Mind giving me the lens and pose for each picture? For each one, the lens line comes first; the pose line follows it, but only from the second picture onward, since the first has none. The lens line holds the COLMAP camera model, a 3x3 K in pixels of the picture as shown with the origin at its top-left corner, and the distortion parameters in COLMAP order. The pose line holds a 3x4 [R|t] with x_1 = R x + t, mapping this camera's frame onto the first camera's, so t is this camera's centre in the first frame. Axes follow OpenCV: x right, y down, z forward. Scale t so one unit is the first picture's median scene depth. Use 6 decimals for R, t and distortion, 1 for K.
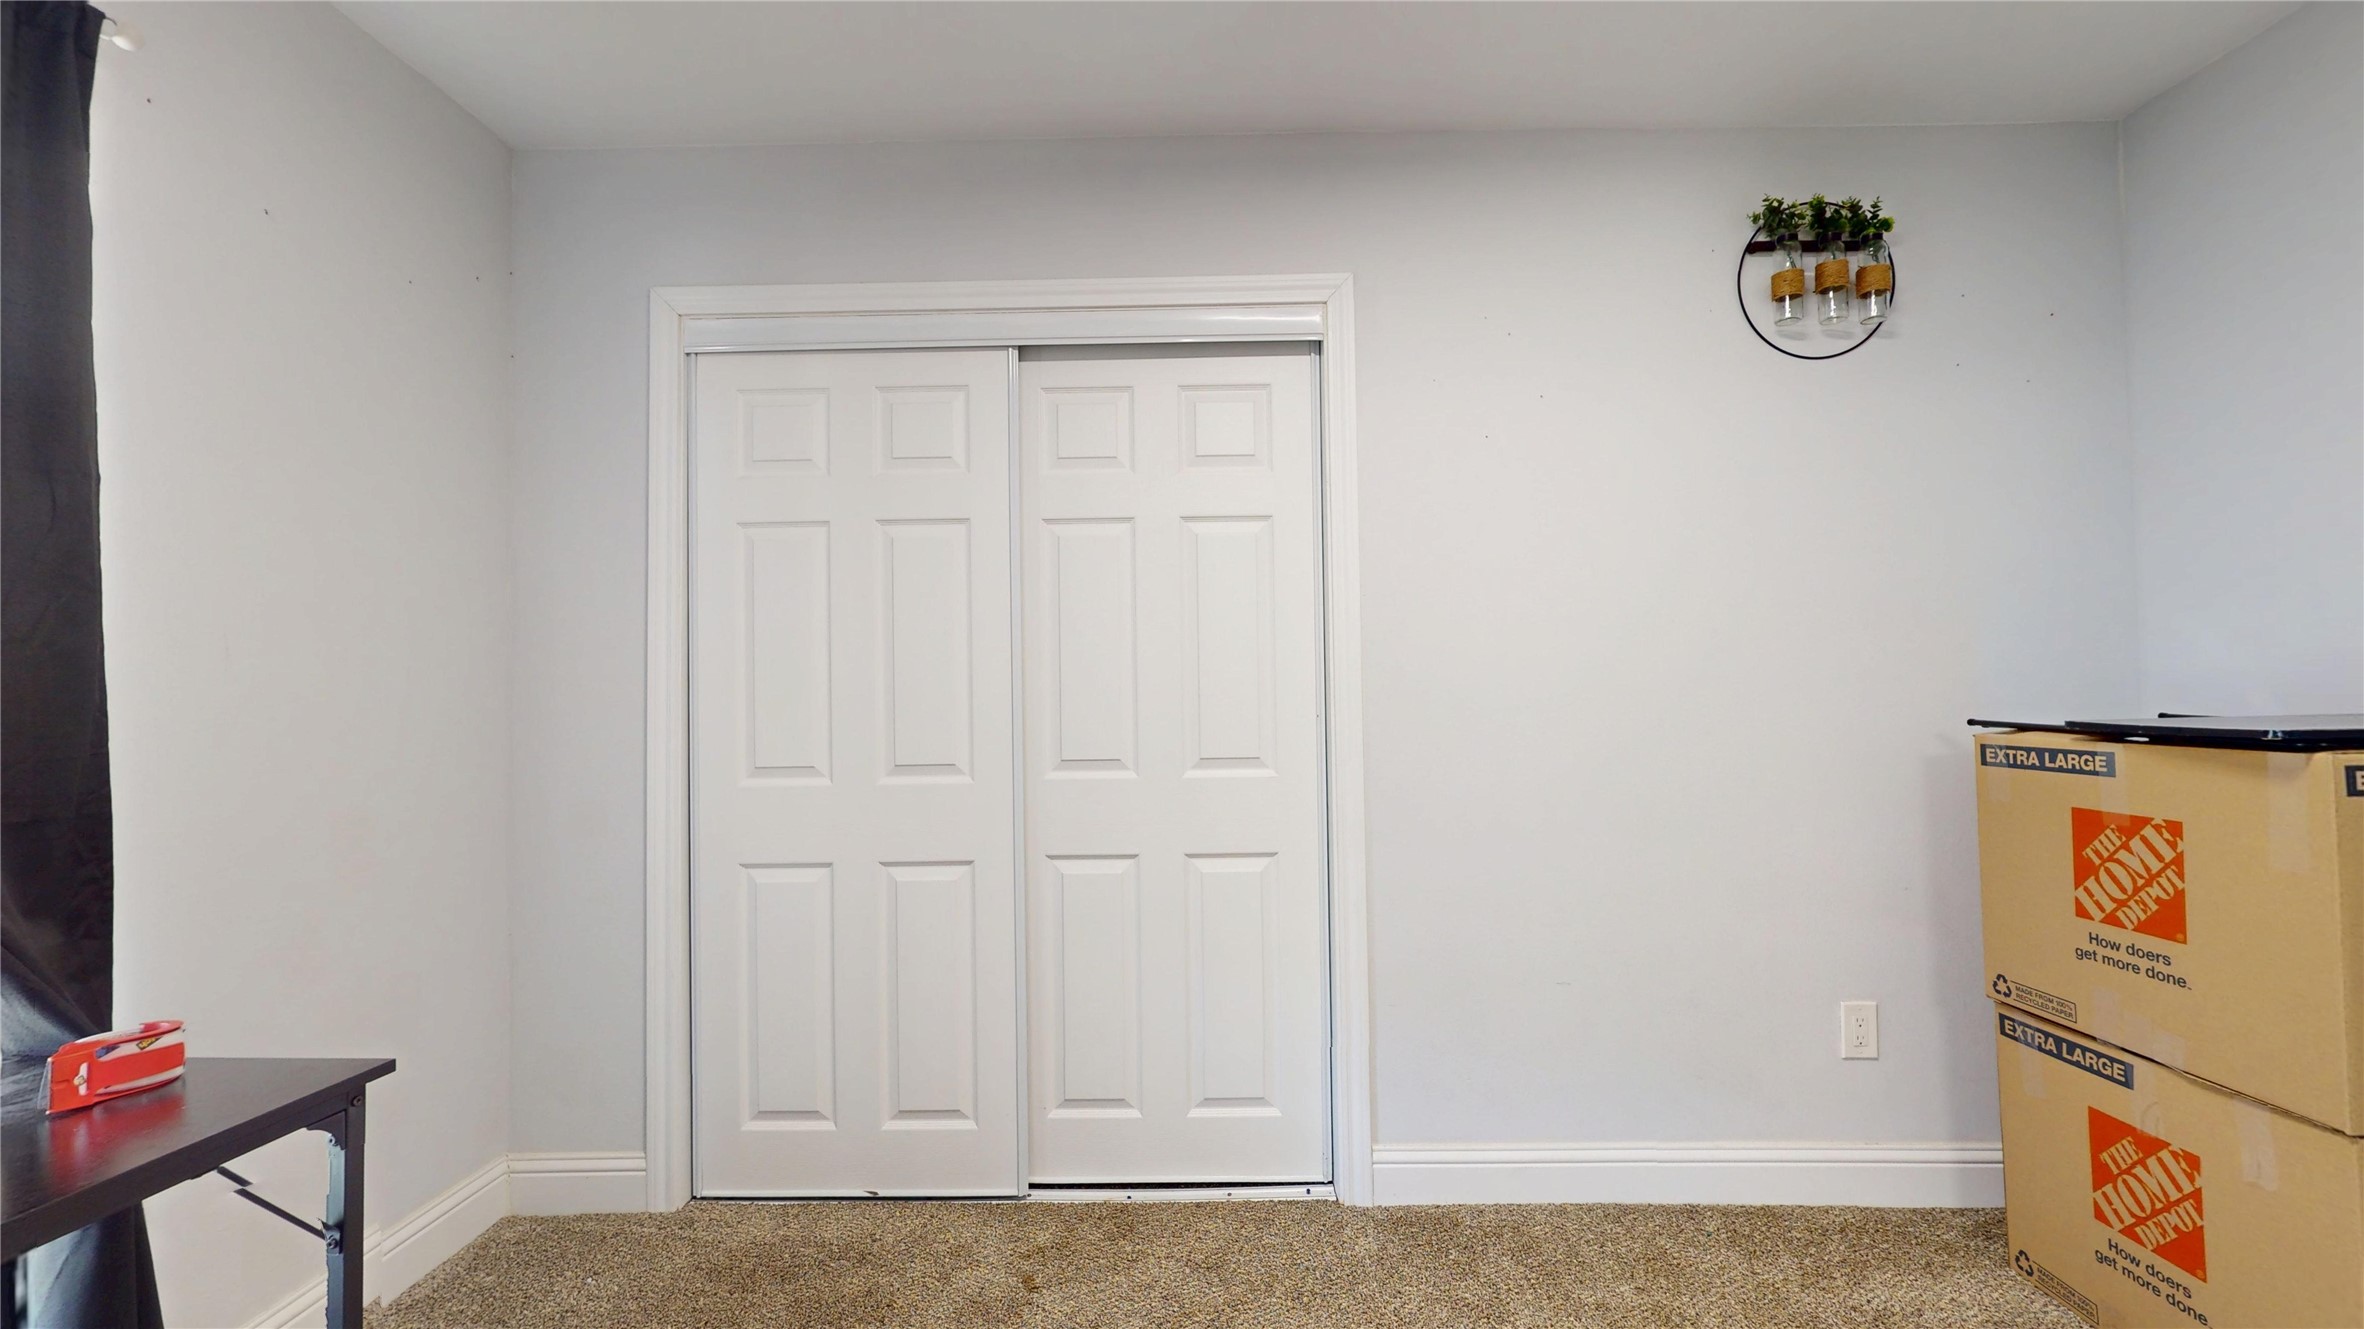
lens RADIAL K [[970.3, 0, 1181.8], [0, 970.3, 676.9], [0, 0, 1]] dist [0.000374, 0.000126]
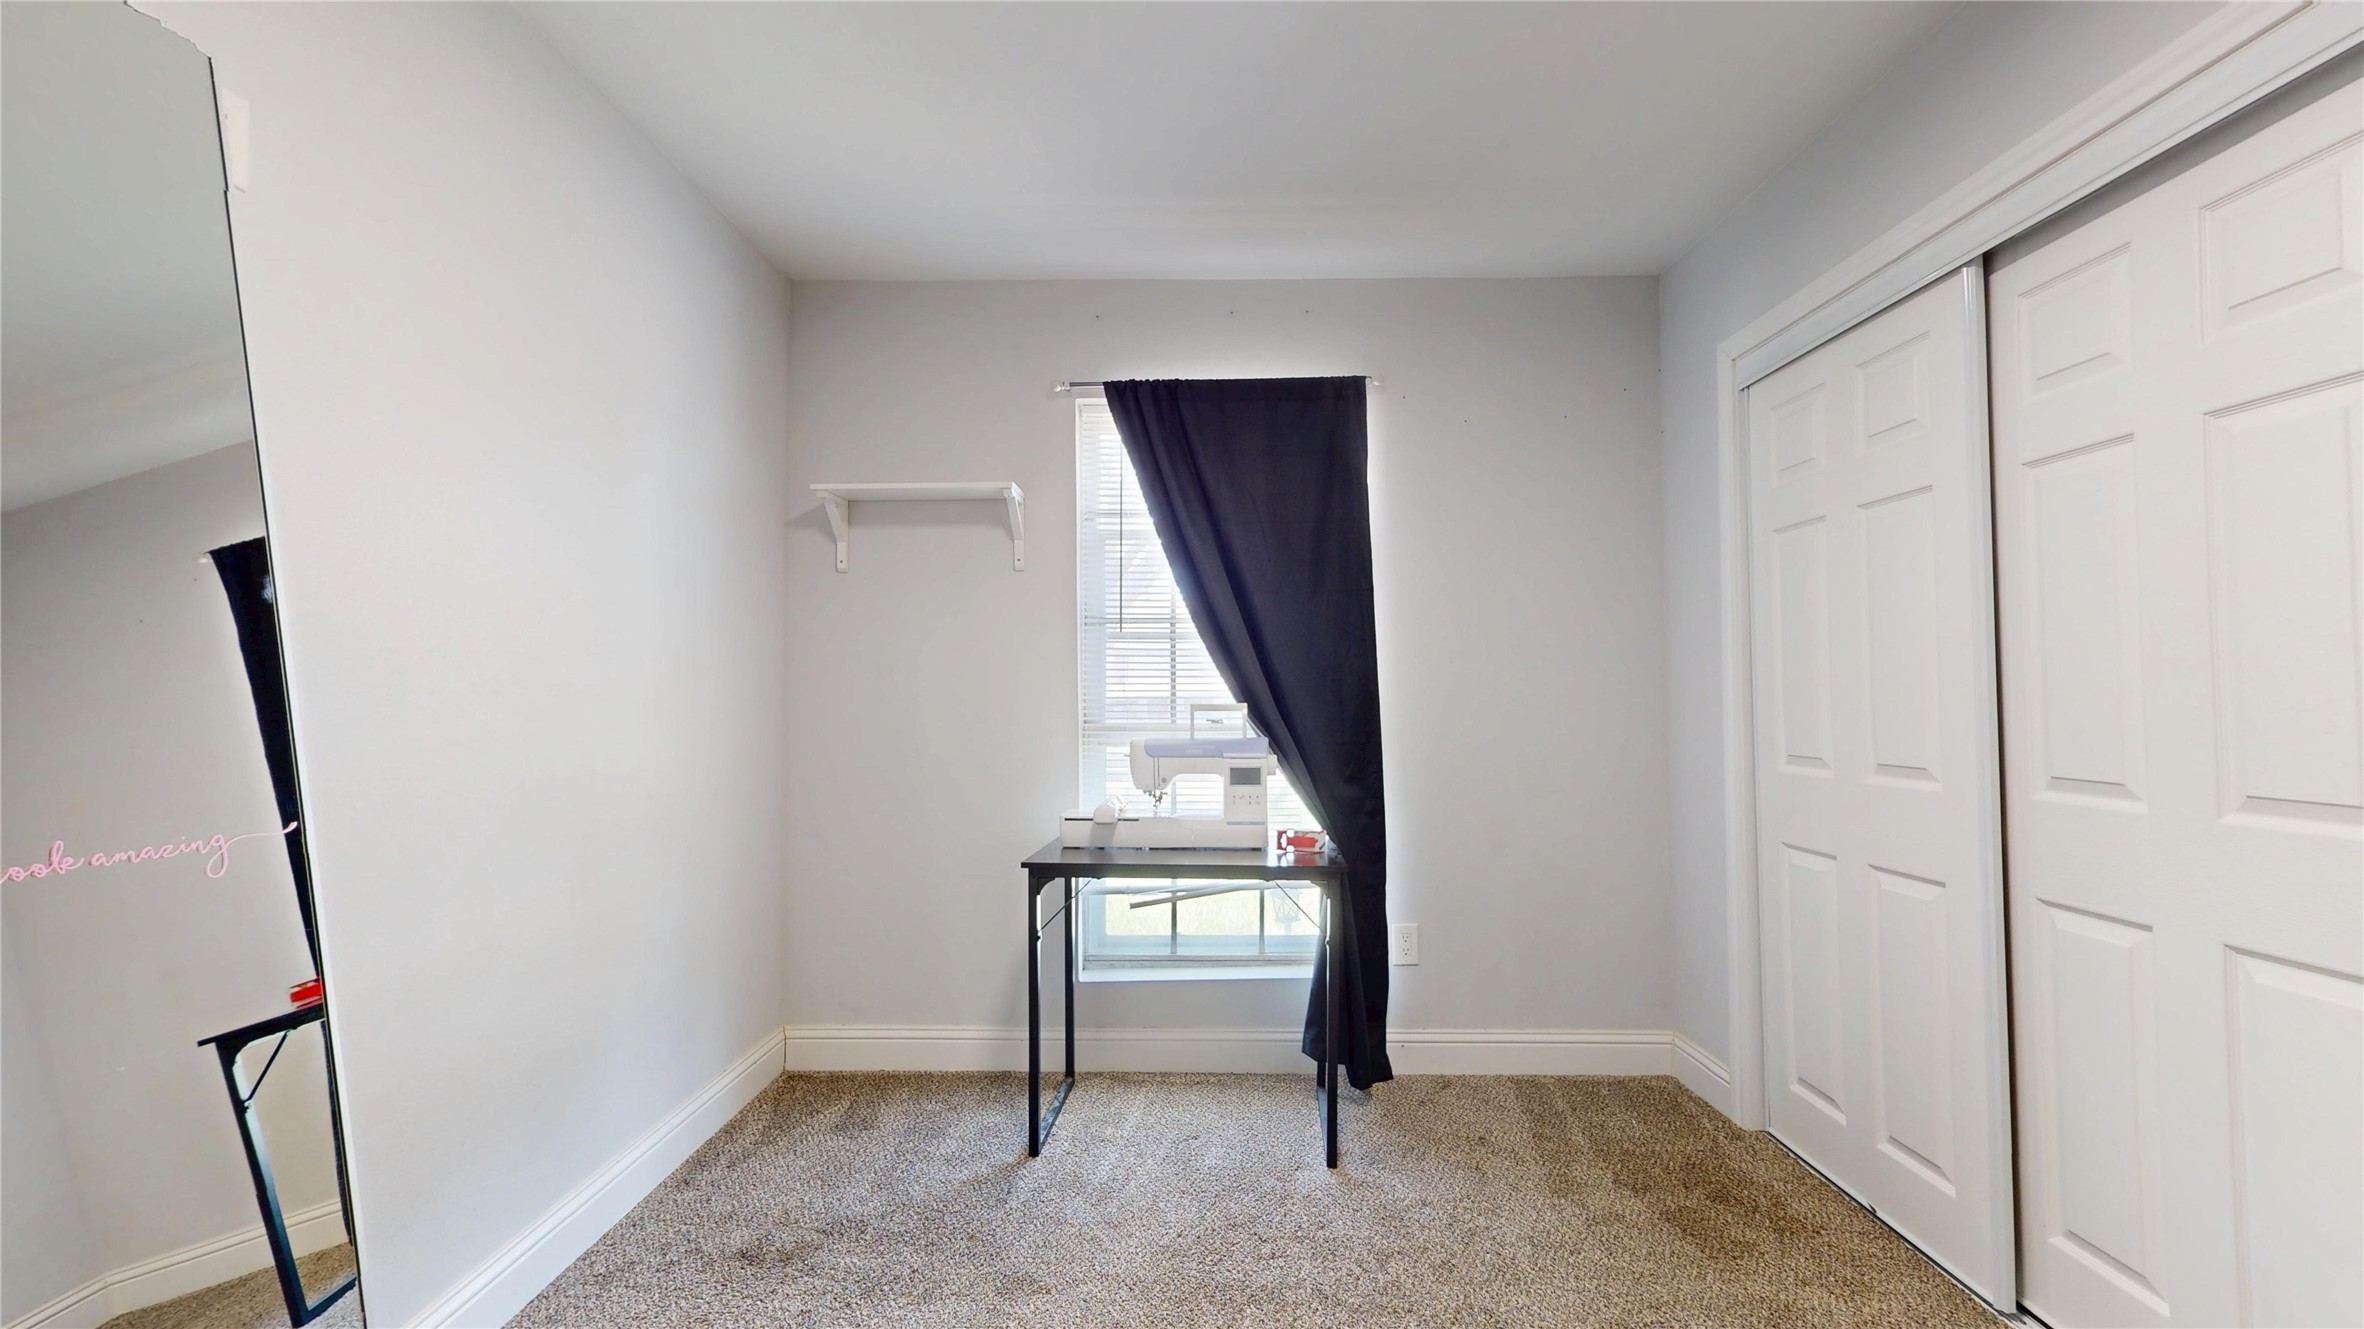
lens RADIAL K [[970.3, 0, 1181.8], [0, 970.3, 676.9], [0, 0, 1]] dist [0.000374, 0.000126]
pose [[0.010459, -0.003522, -0.999939, 0.634951], [0.024318, 0.999699, -0.003267, -0.006210], [0.999650, -0.024282, 0.010542, 0.321560]]
